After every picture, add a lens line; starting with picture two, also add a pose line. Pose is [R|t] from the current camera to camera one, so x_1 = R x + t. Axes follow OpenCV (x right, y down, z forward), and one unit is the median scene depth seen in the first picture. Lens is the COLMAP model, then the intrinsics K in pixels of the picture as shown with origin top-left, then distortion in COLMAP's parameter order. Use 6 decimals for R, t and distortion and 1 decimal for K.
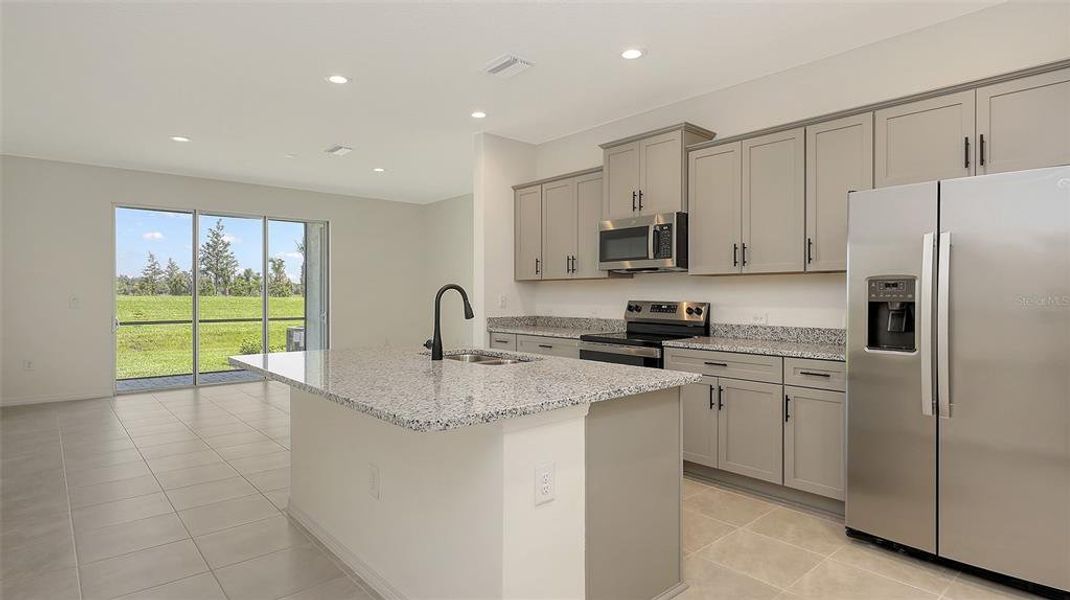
lens RADIAL K [[556.9, 0, 534.5], [0, 556.9, 294.4], [0, 0, 1]] dist [0.005645, -0.000336]
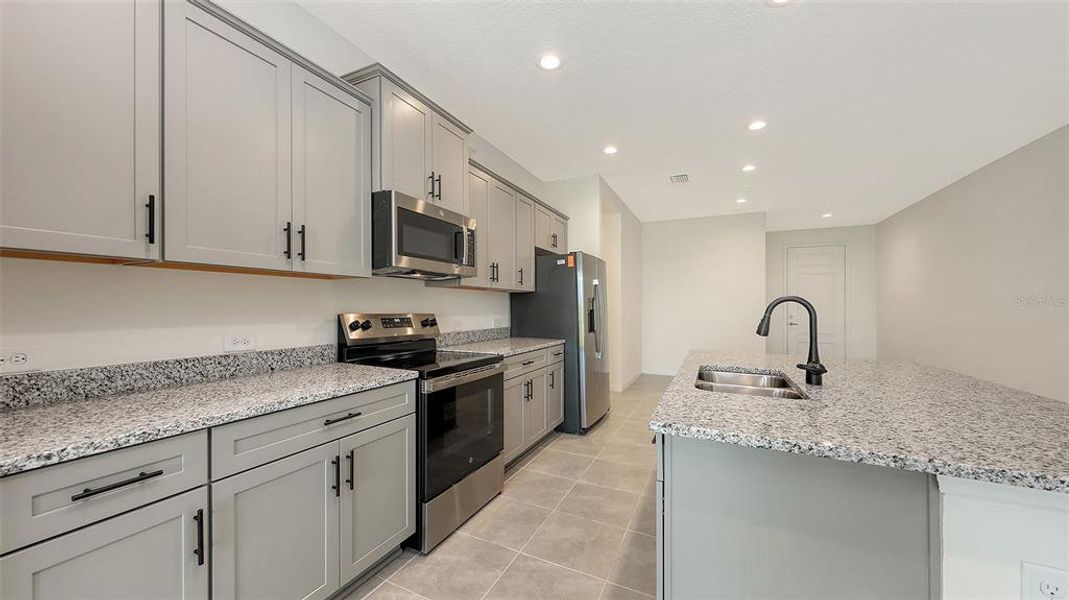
lens RADIAL K [[385.2, 0, 543.0], [0, 385.2, 302.5], [0, 0, 1]] dist [-0.001617, 0.000233]
pose [[-0.407487, 0.004337, 0.913201, -0.351414], [-0.006951, 0.999945, -0.007851, -0.000413], [-0.913184, -0.009546, -0.407435, 1.018920]]
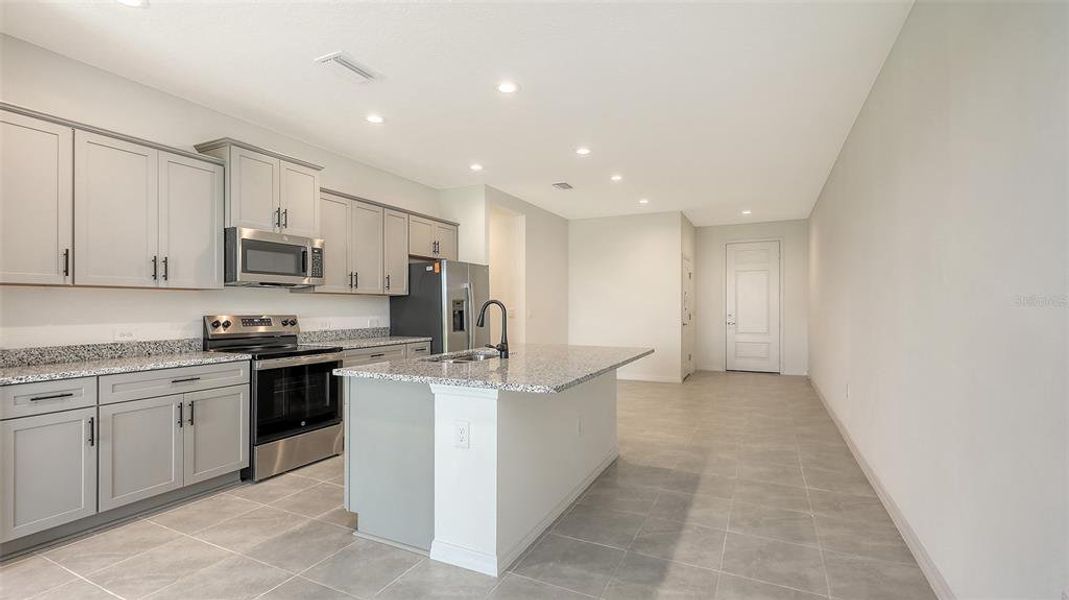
lens RADIAL K [[482.2, 0, 549.9], [0, 482.2, 294.7], [0, 0, 1]] dist [0.004382, -0.001223]
pose [[-0.404091, 0.024427, 0.914393, -0.788415], [0.005184, 0.999688, -0.024415, -0.000690], [-0.914704, -0.005126, -0.404092, 0.852638]]
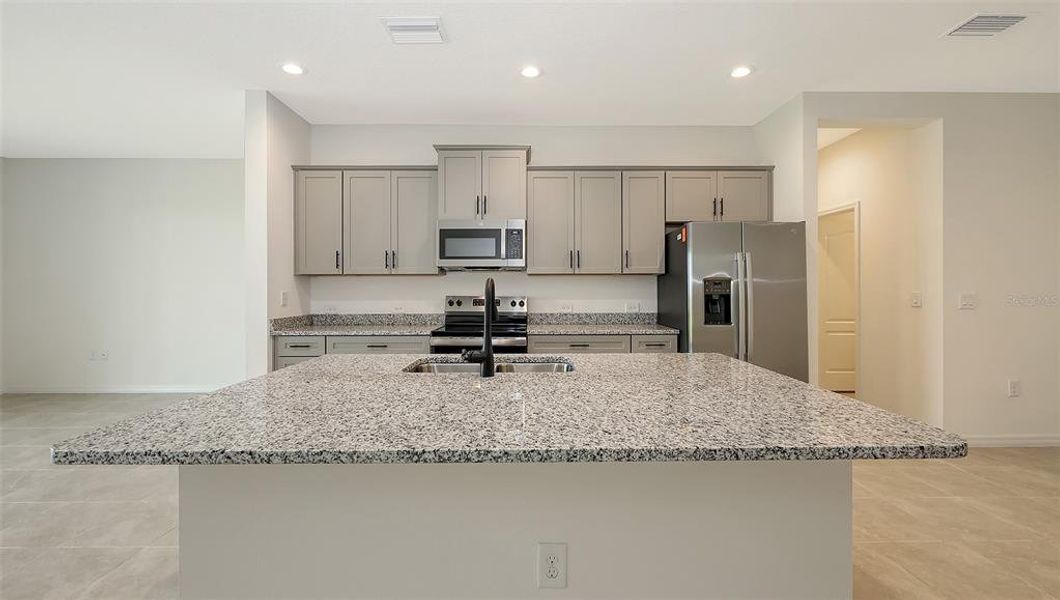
lens RADIAL K [[418.5, 0, 527.3], [0, 418.5, 292.0], [0, 0, 1]] dist [-0.006968, 0.000461]
pose [[0.656286, -0.004208, 0.754501, -0.356678], [0.002794, 0.999991, 0.003147, 0.001336], [-0.754507, 0.000043, 0.656292, 0.366277]]
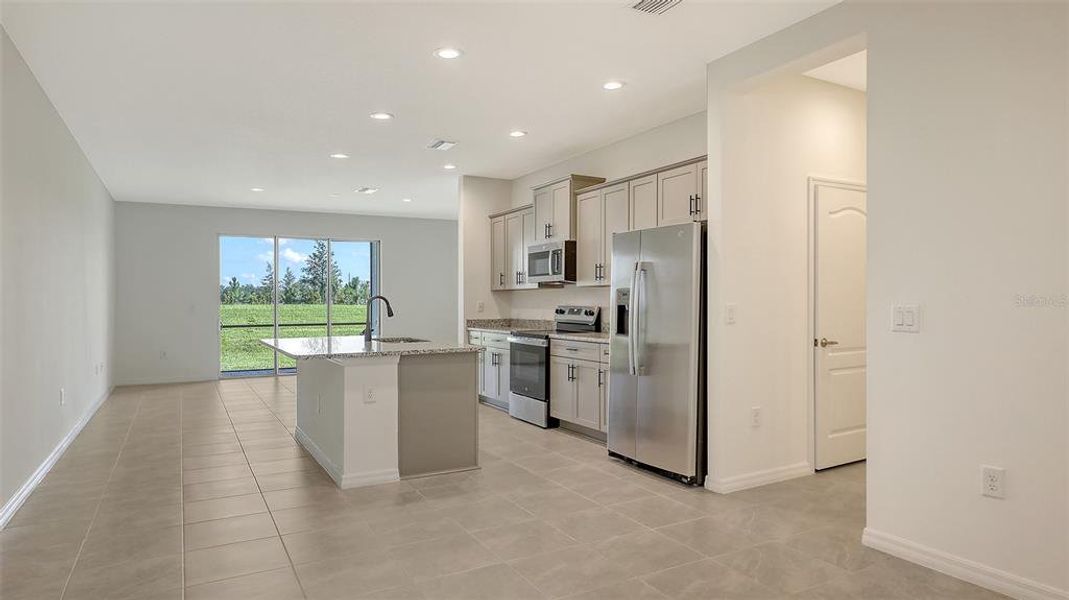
lens RADIAL K [[638.4, 0, 534.8], [0, 638.4, 300.4], [0, 0, 1]] dist [0.004181, 0.002161]
pose [[0.976677, -0.006041, -0.214628, 0.455685], [0.005723, 0.999981, -0.002100, 0.001788], [0.214637, 0.000823, 0.976694, -0.478706]]
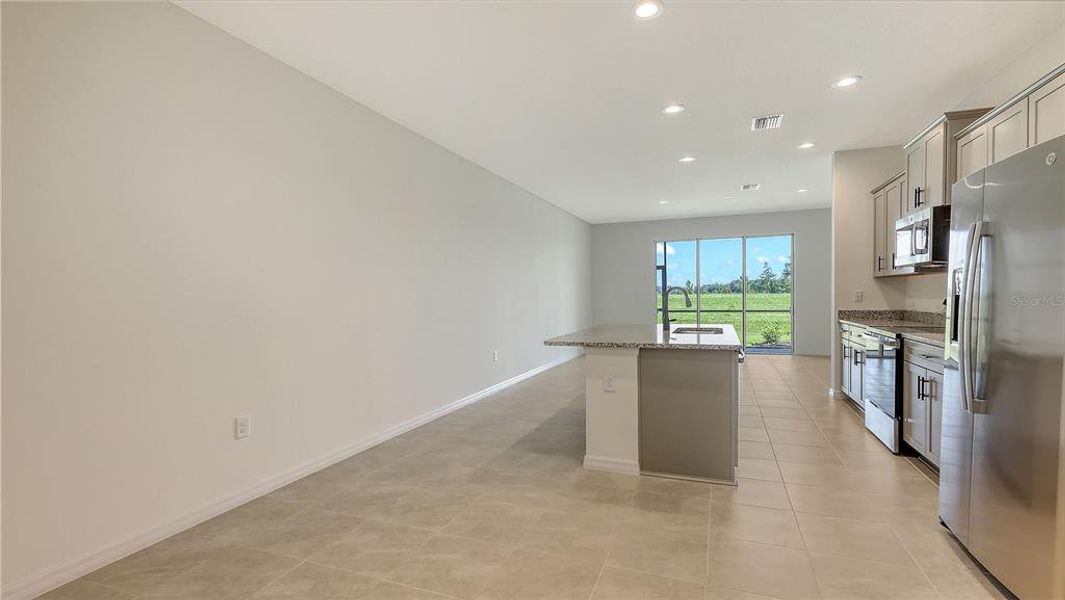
lens RADIAL K [[480.1, 0, 538.1], [0, 480.1, 305.4], [0, 0, 1]] dist [0.000803, -0.000487]
pose [[0.462166, 0.011298, -0.886722, 0.612148], [0.013864, 0.999705, 0.019963, 0.002674], [0.886685, -0.021520, 0.461873, -0.030652]]
